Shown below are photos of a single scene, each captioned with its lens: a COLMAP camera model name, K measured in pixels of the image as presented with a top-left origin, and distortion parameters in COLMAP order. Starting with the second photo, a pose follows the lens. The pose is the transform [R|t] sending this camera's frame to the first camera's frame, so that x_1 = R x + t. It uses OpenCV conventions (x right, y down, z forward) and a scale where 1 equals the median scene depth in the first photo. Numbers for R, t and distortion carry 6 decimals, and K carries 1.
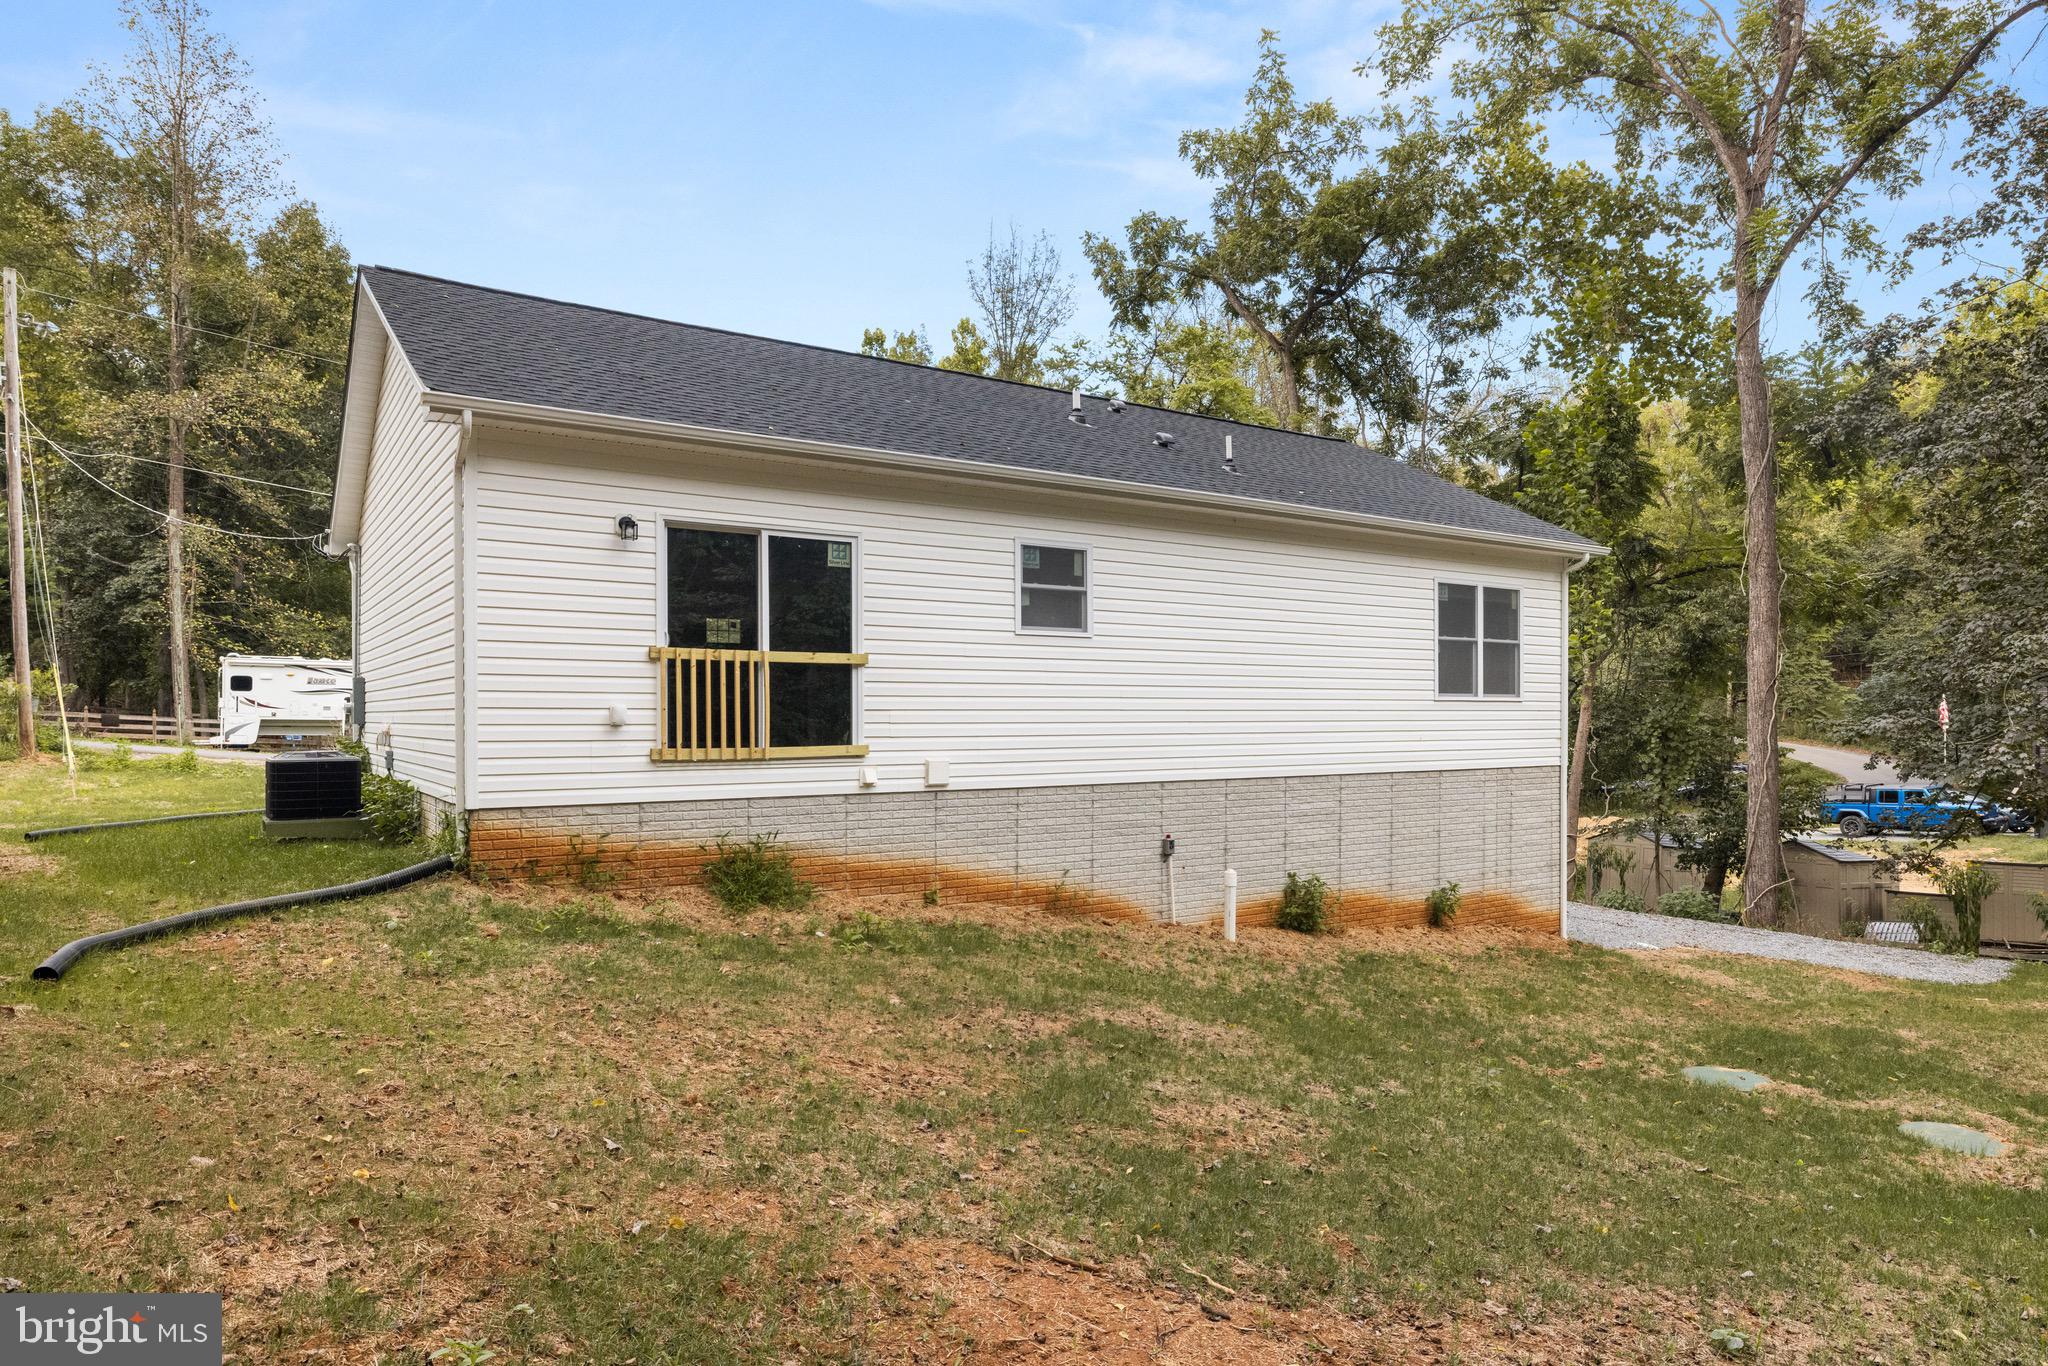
lens RADIAL K [[1221.5, 0, 1025.8], [0, 1221.5, 737.6], [0, 0, 1]] dist [0.005579, 0.000827]
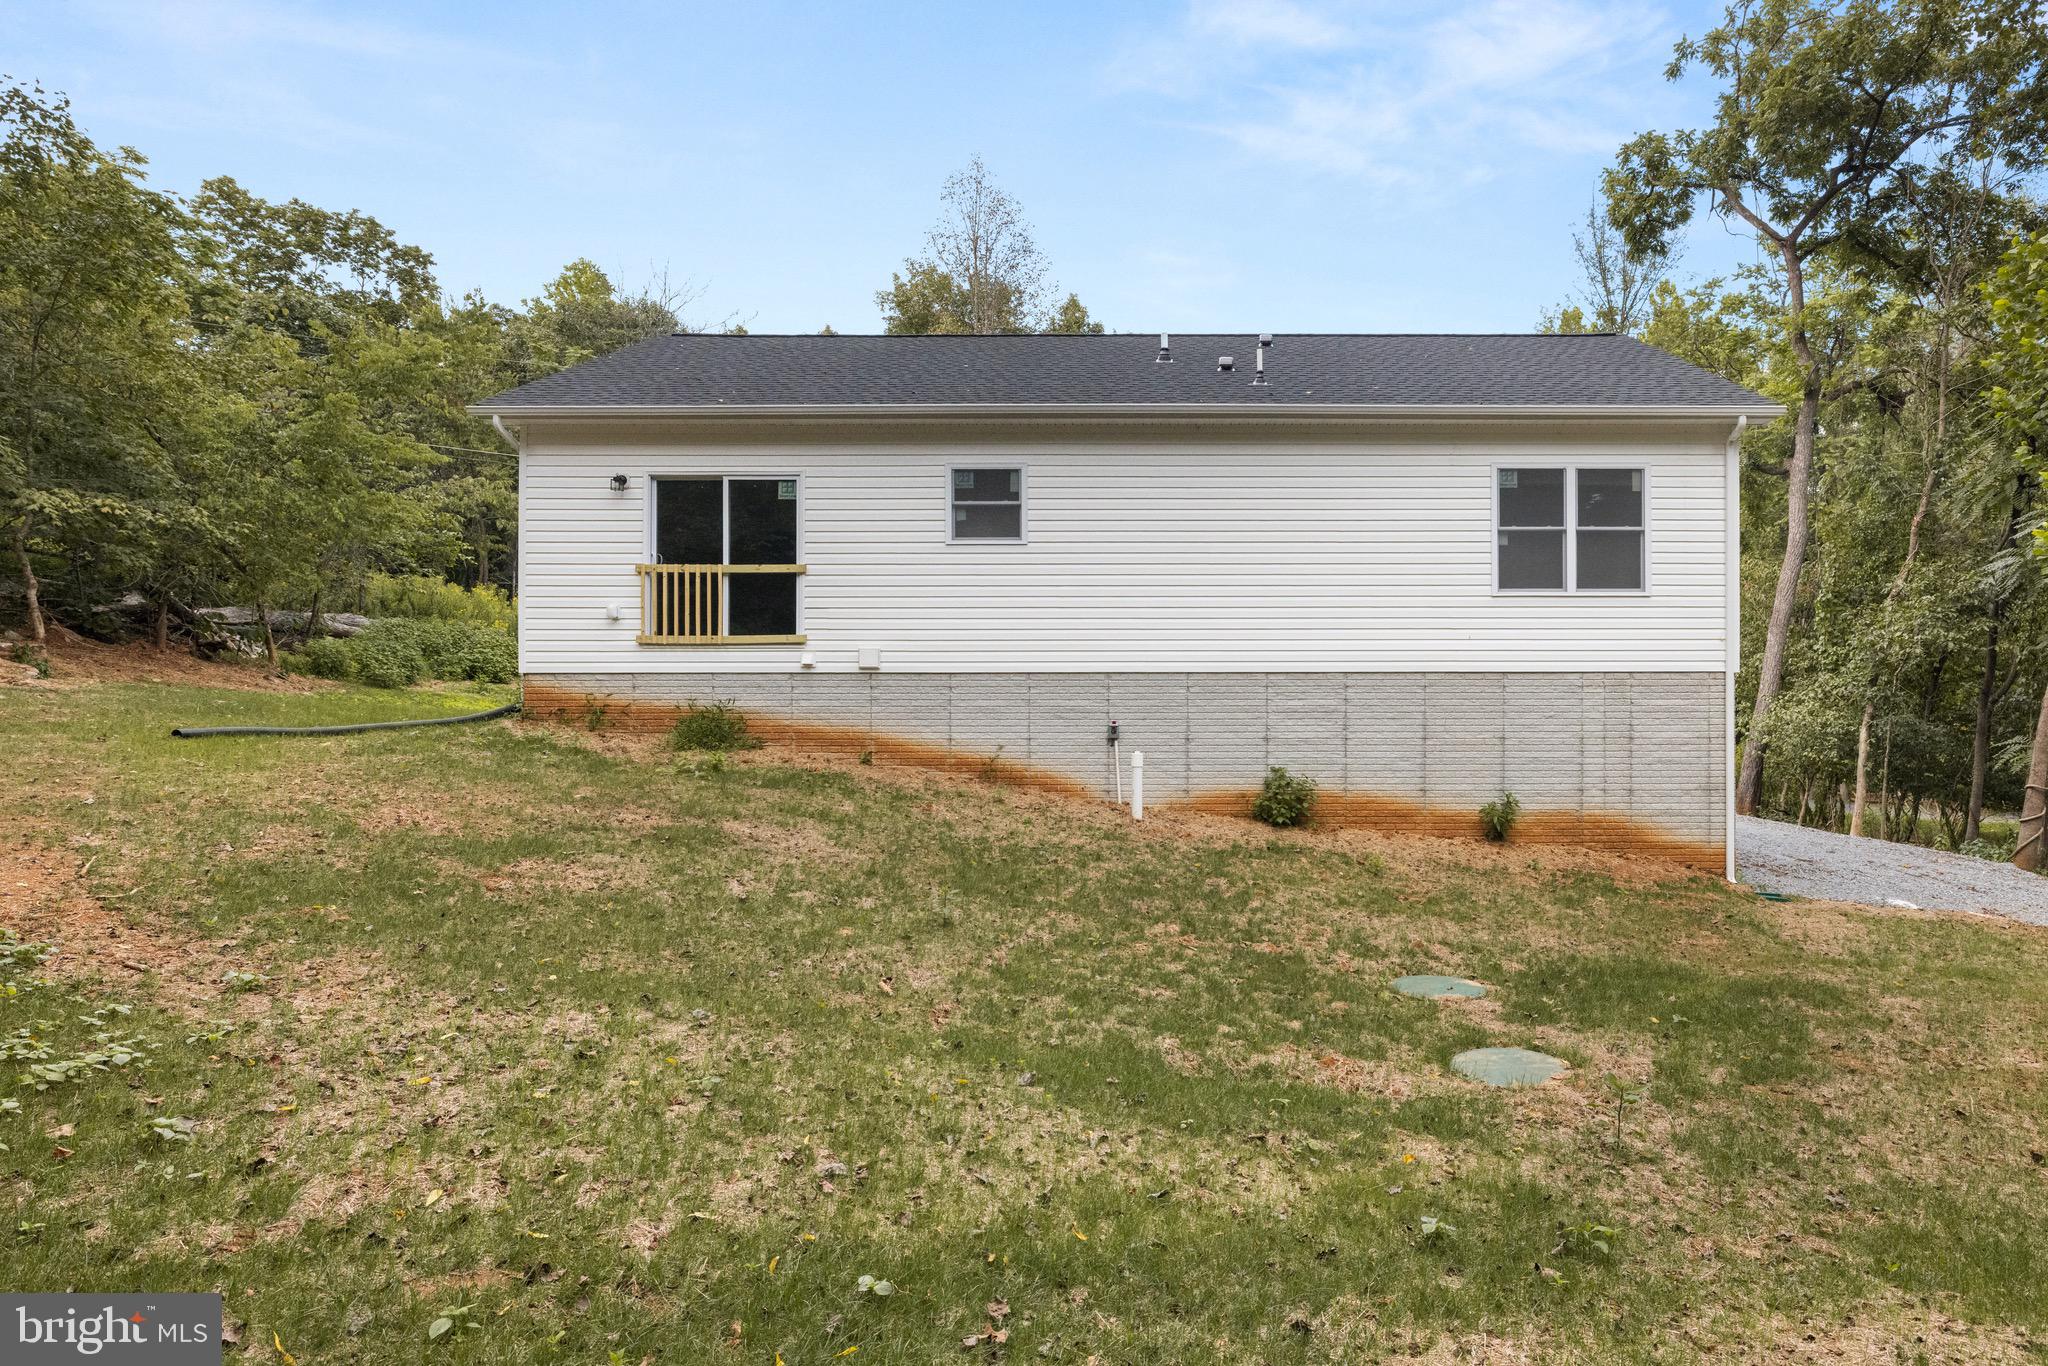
lens RADIAL K [[1069.4, 0, 1021.9], [0, 1069.4, 677.7], [0, 0, 1]] dist [0.000352, -0.001149]
pose [[0.835846, -0.000916, -0.548963, 0.626978], [-0.008945, 0.999843, -0.015288, 0.061198], [0.548891, 0.017688, 0.835707, 0.167035]]
